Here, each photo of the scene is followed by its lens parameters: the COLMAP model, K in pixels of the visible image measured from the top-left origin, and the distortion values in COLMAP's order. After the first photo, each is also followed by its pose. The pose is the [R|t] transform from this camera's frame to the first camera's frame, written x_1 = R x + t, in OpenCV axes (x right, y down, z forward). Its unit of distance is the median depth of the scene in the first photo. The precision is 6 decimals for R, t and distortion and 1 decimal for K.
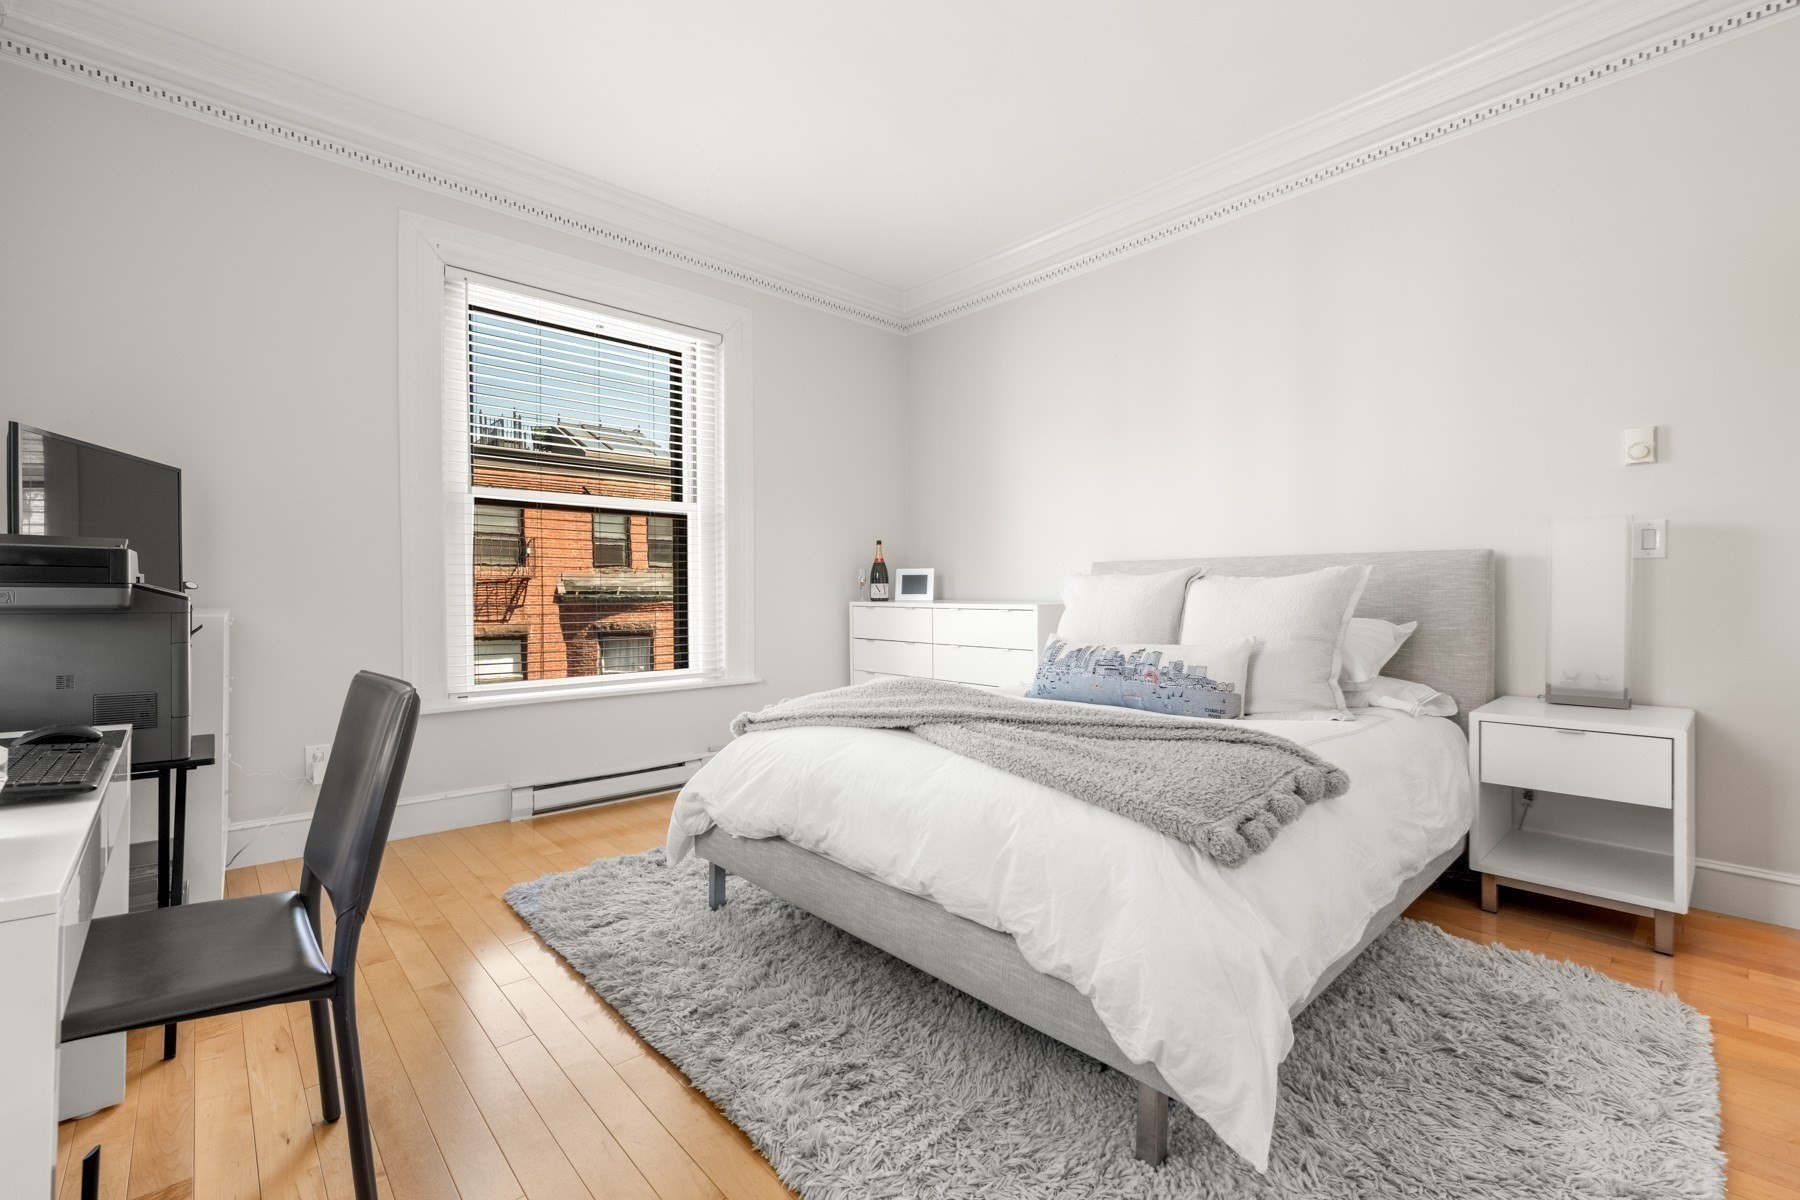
lens RADIAL K [[776.6, 0, 913.6], [0, 776.6, 601.3], [0, 0, 1]] dist [0.001596, -0.000670]
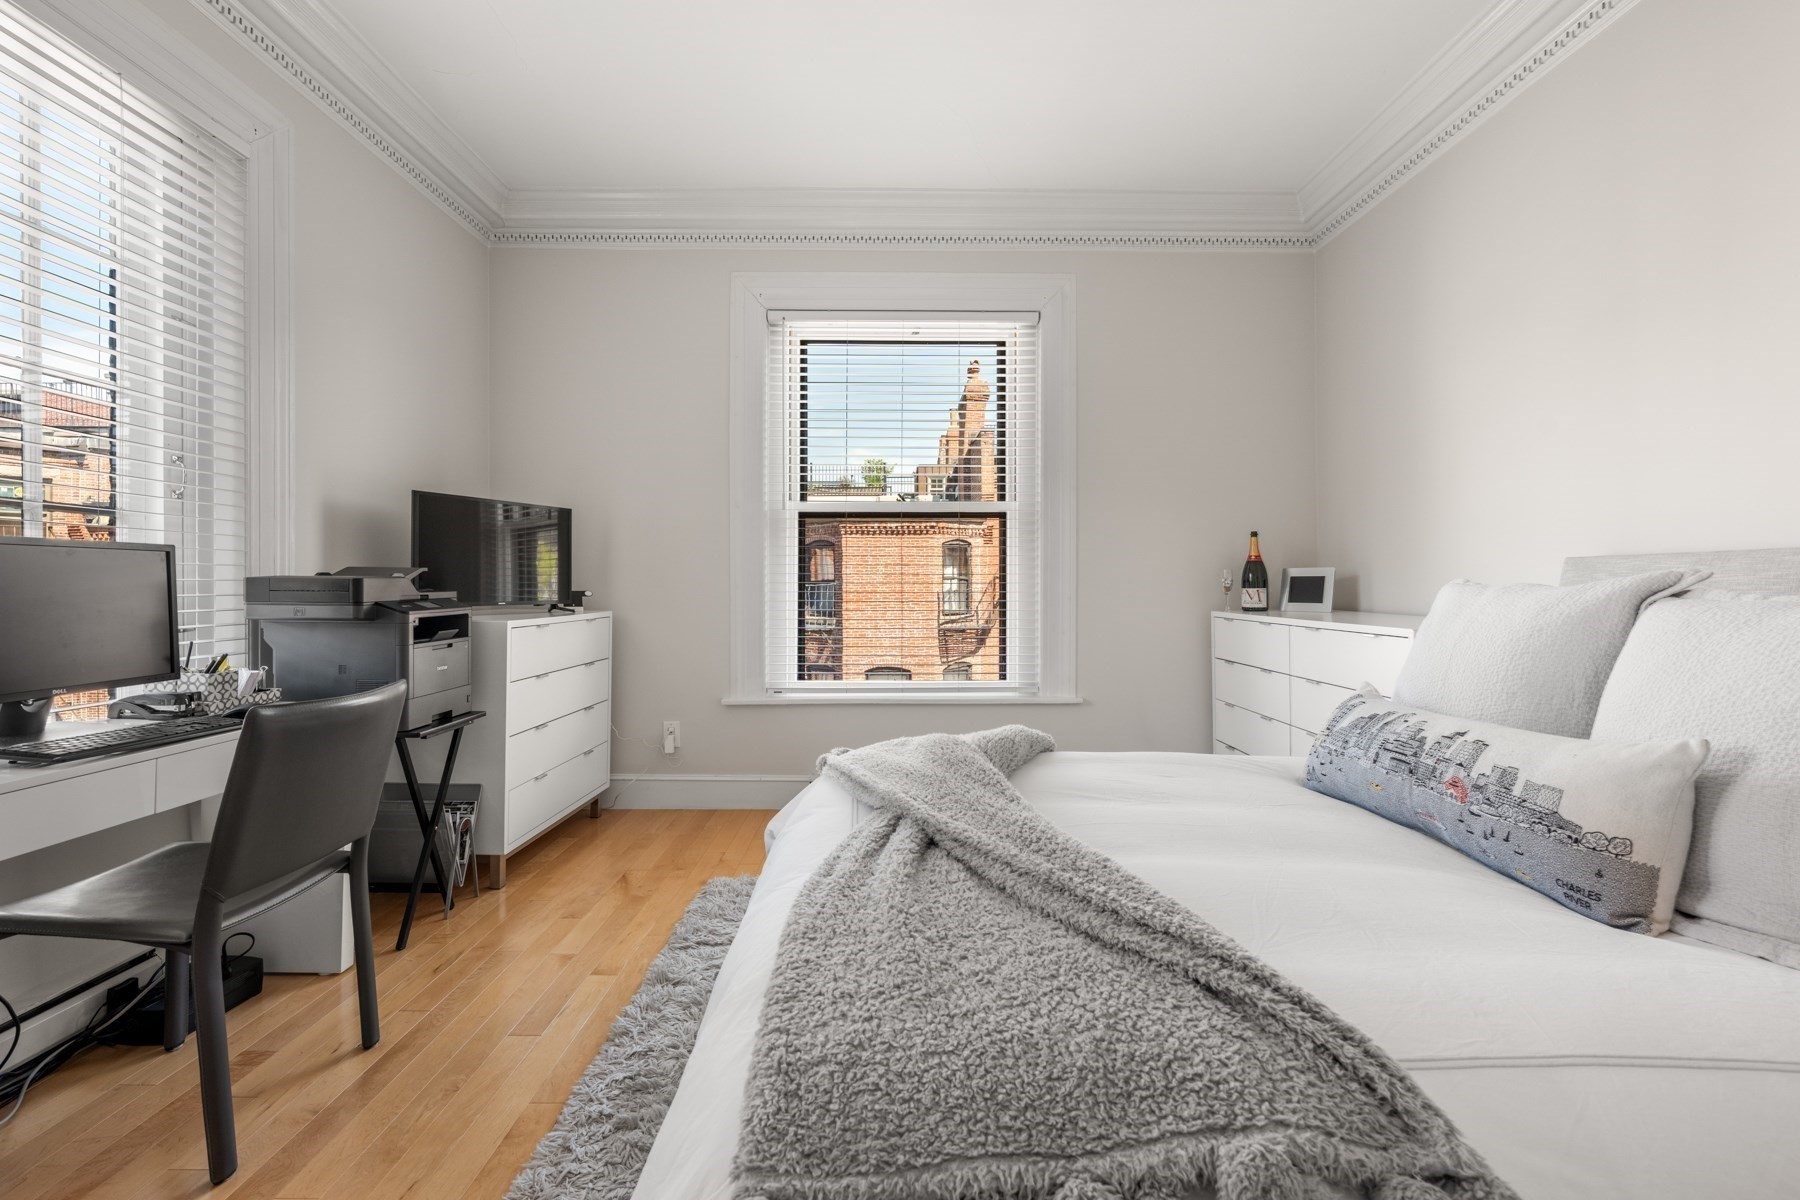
lens RADIAL K [[776.6, 0, 905.6], [0, 776.6, 588.1], [0, 0, 1]] dist [0.001596, -0.000670]
pose [[0.738776, 0.004743, -0.673934, 0.292231], [-0.008786, 0.999958, -0.002594, -0.024406], [0.673893, 0.007837, 0.738787, 0.280314]]
